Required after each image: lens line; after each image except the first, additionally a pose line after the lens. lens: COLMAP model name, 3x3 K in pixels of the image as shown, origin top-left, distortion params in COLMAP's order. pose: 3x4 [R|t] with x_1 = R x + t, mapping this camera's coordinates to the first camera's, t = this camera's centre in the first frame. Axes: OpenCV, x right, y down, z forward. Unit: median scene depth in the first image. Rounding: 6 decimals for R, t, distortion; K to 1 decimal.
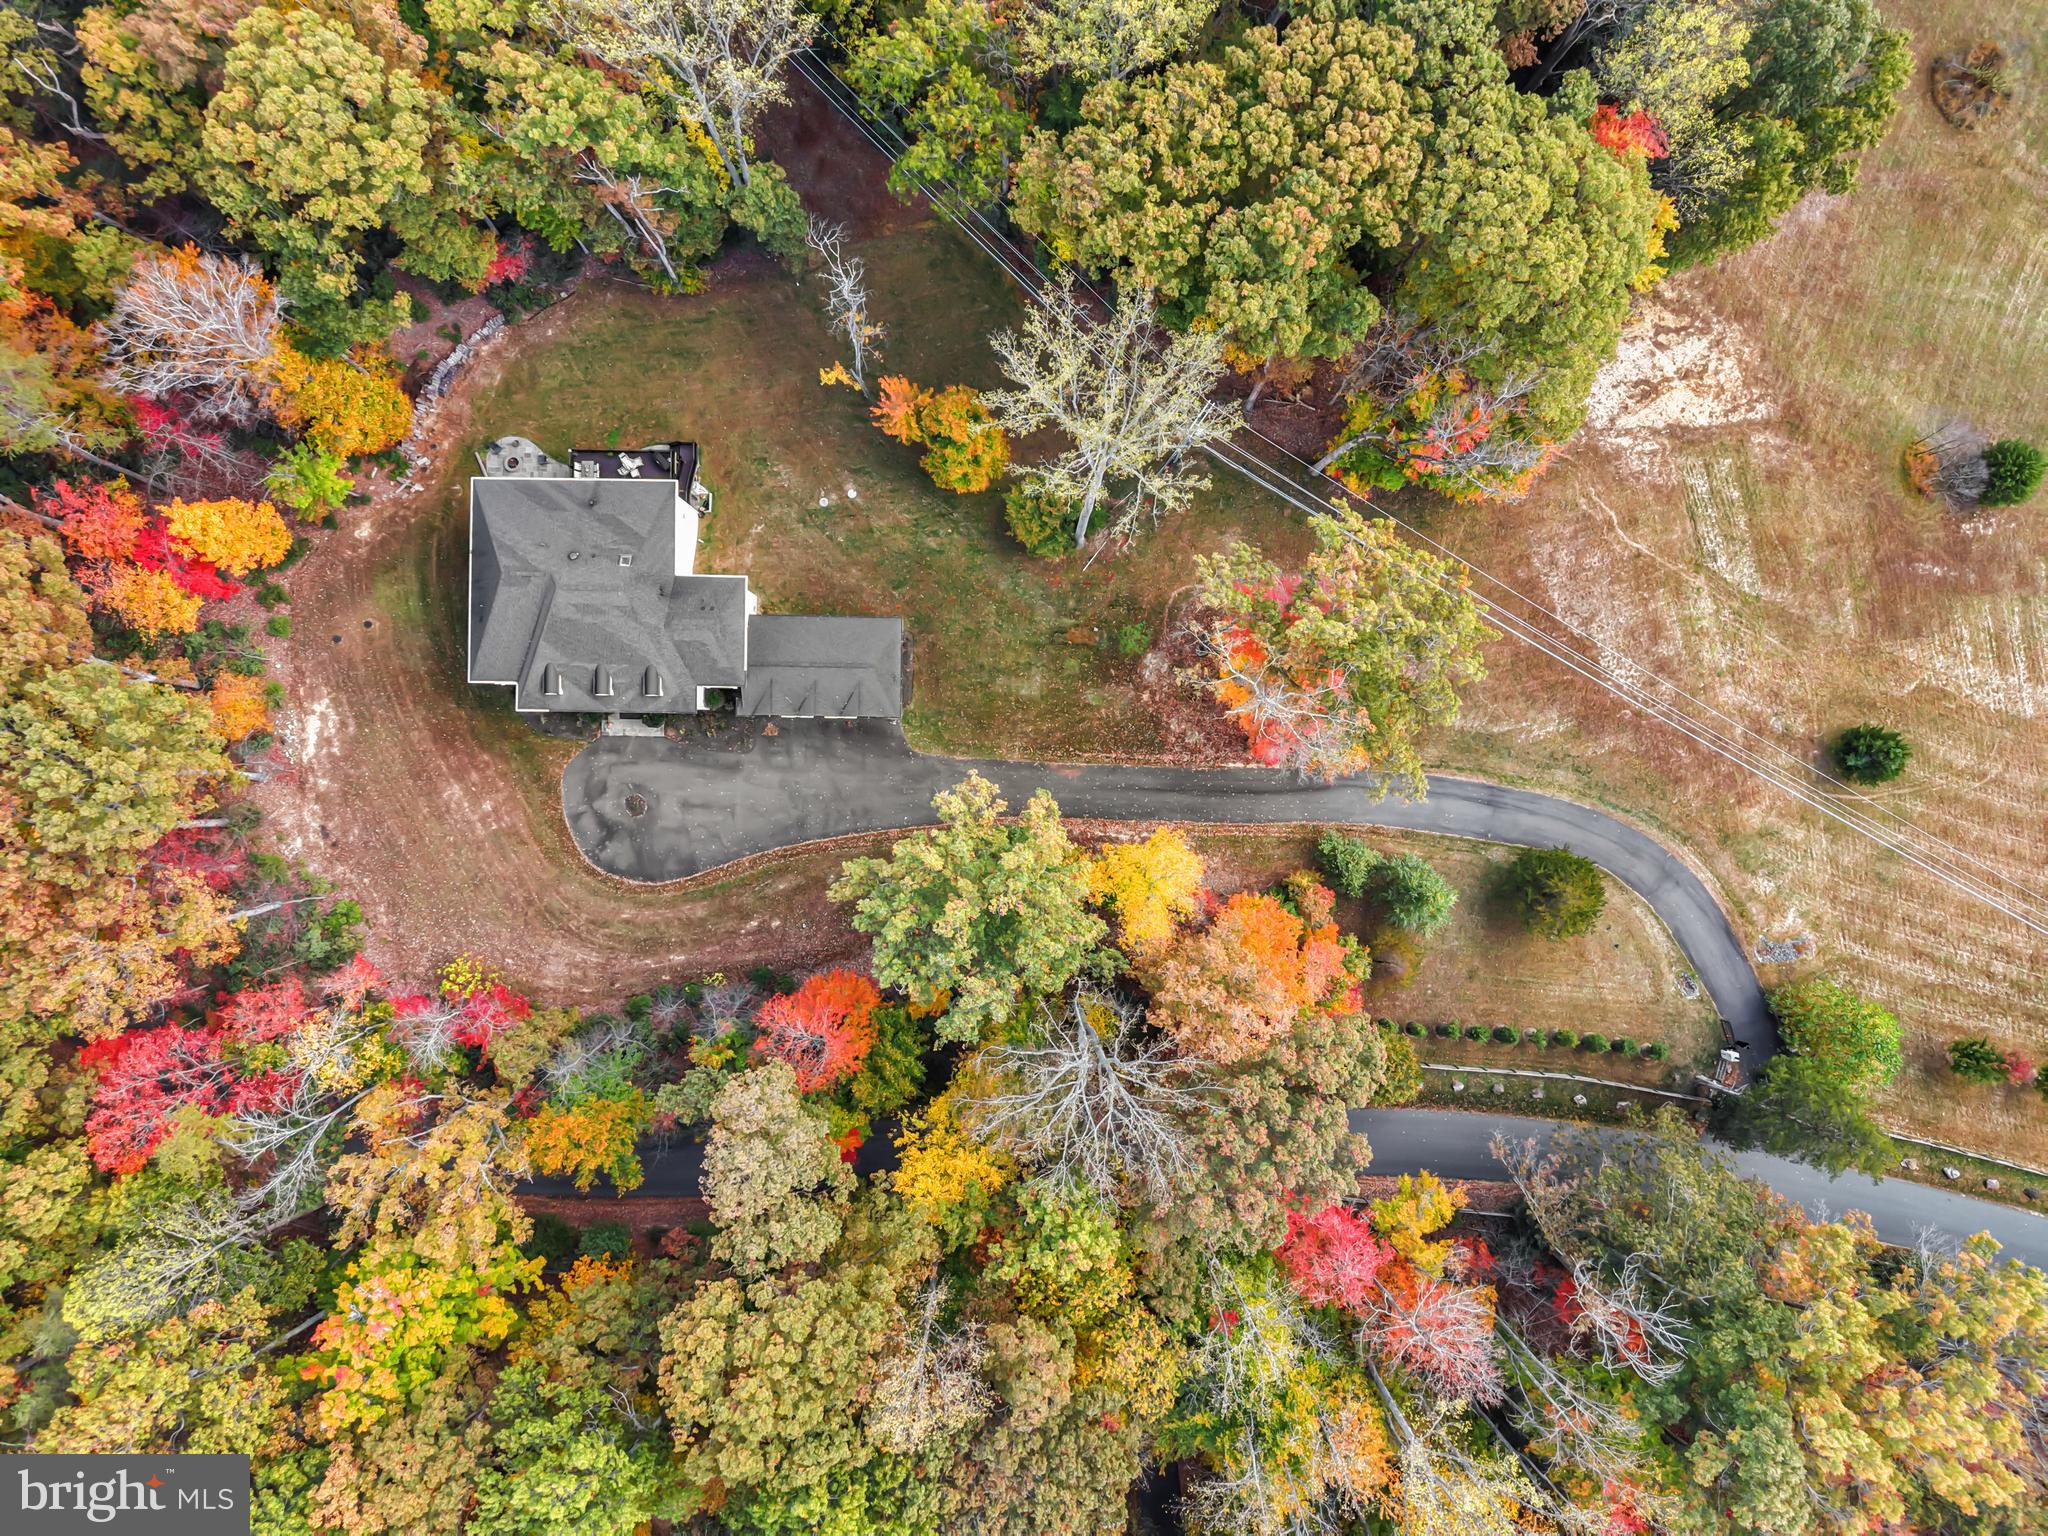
lens RADIAL K [[1372.6, 0, 1010.0], [0, 1372.6, 761.0], [0, 0, 1]] dist [0.025969, -0.030049]
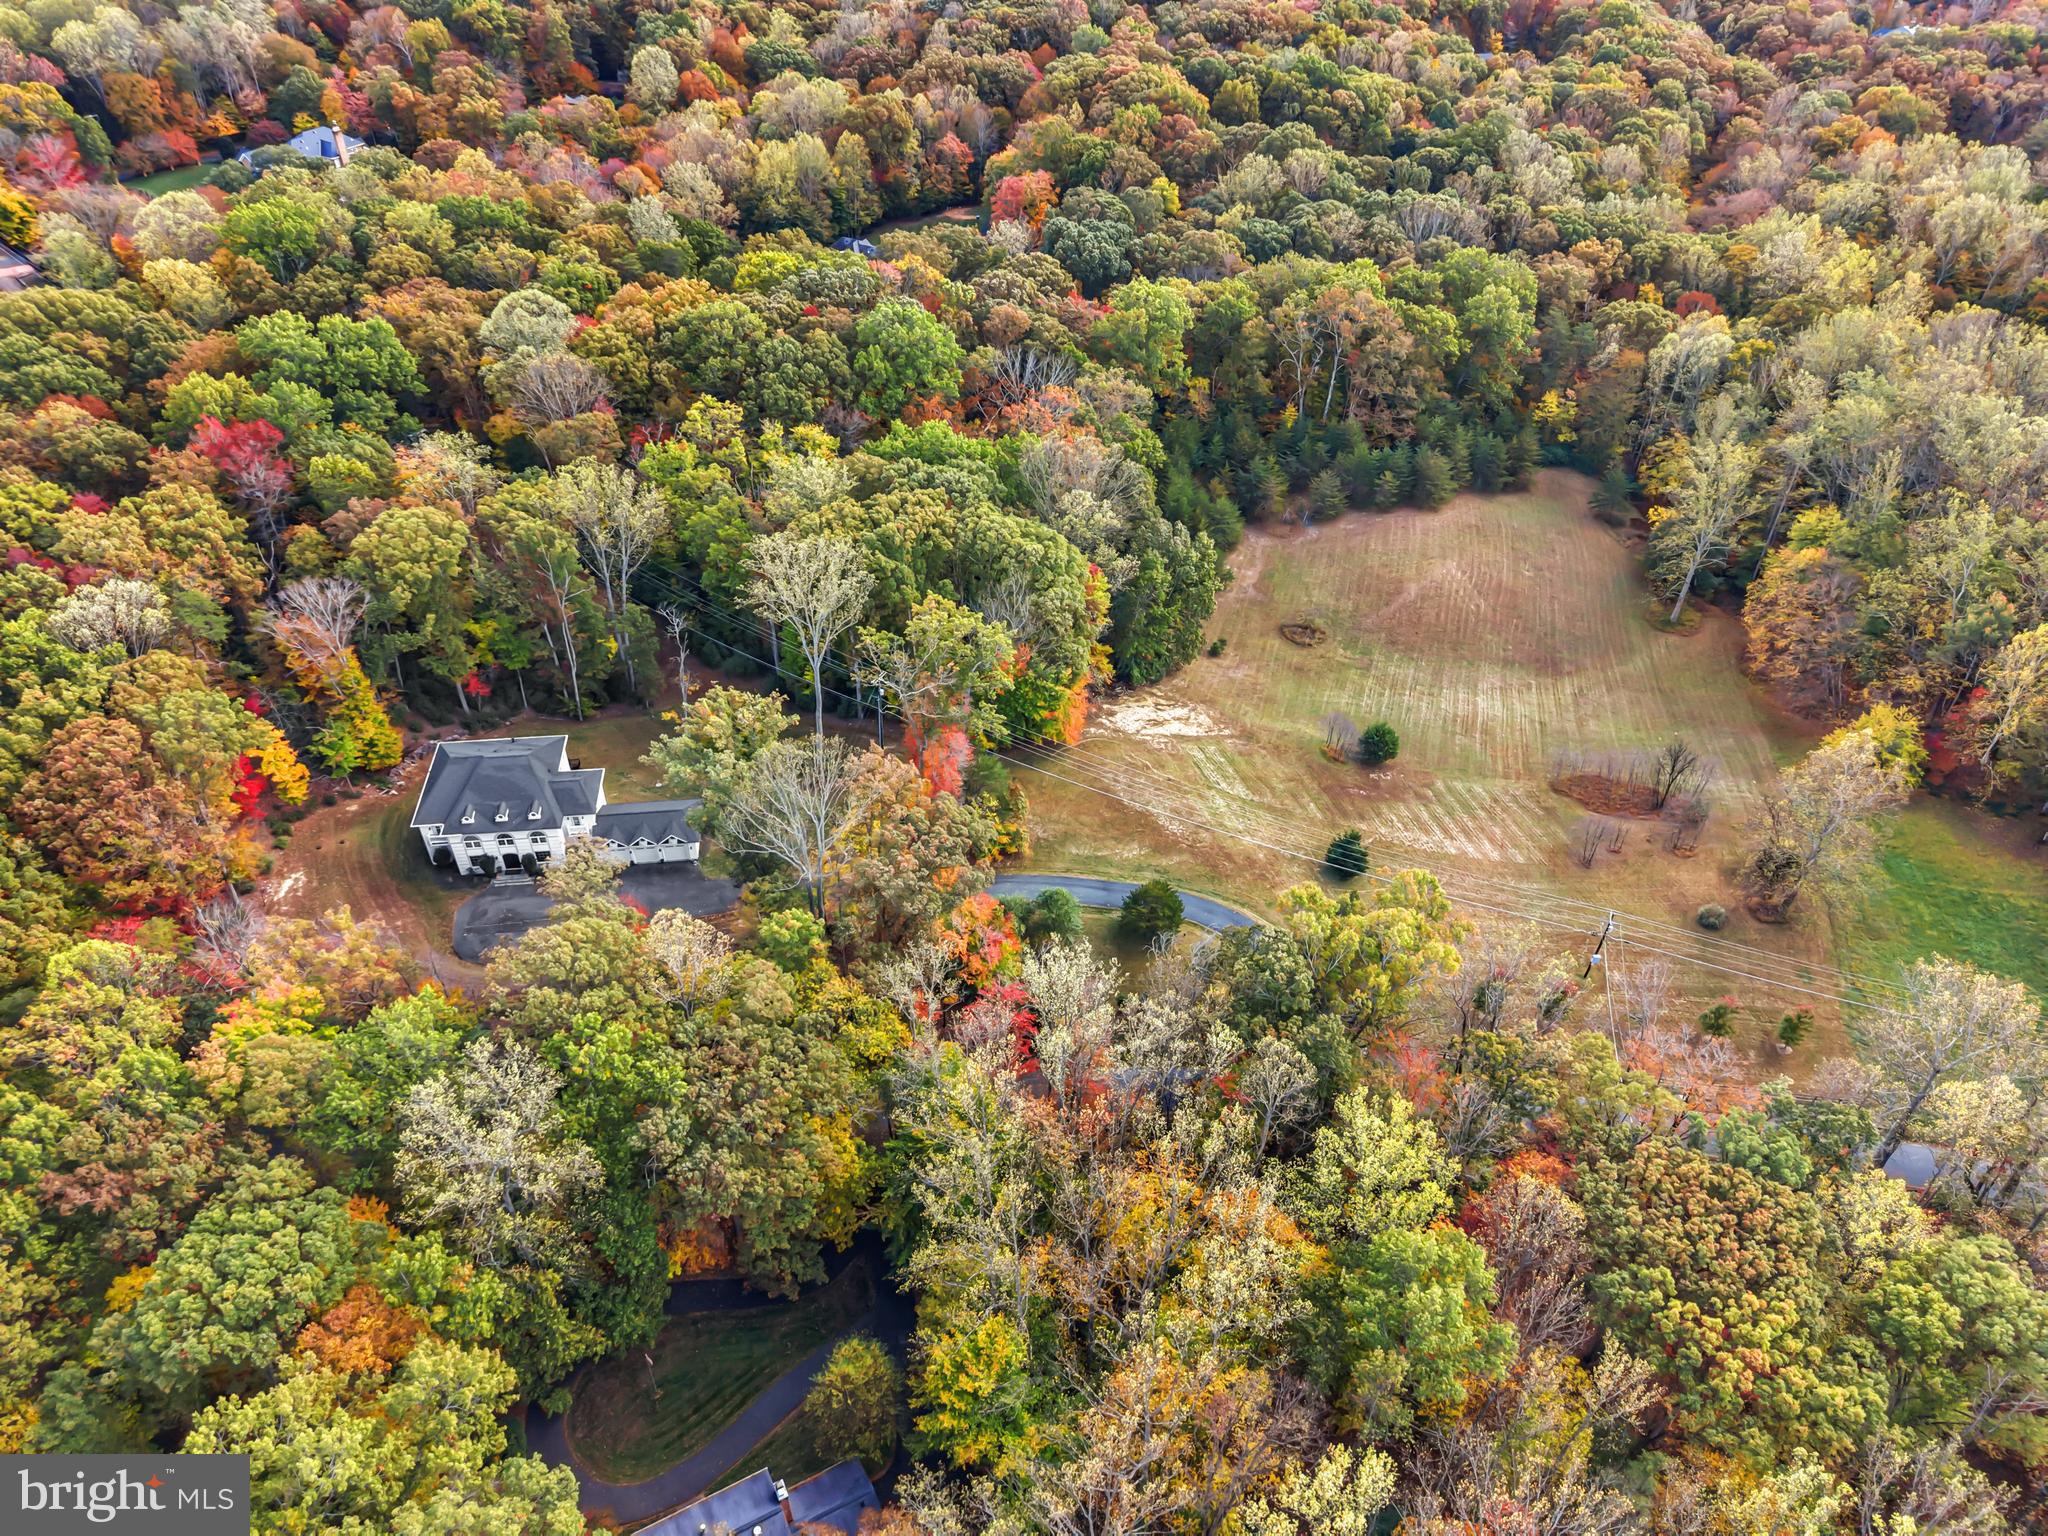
lens RADIAL K [[1363.9, 0, 1011.9], [0, 1363.9, 770.1], [0, 0, 1]] dist [0.062190, -0.076004]
pose [[0.991515, -0.066312, 0.111803, 0.092048], [0.128269, 0.638591, -0.758781, 1.024061], [-0.021080, 0.766684, 0.641679, -0.035380]]
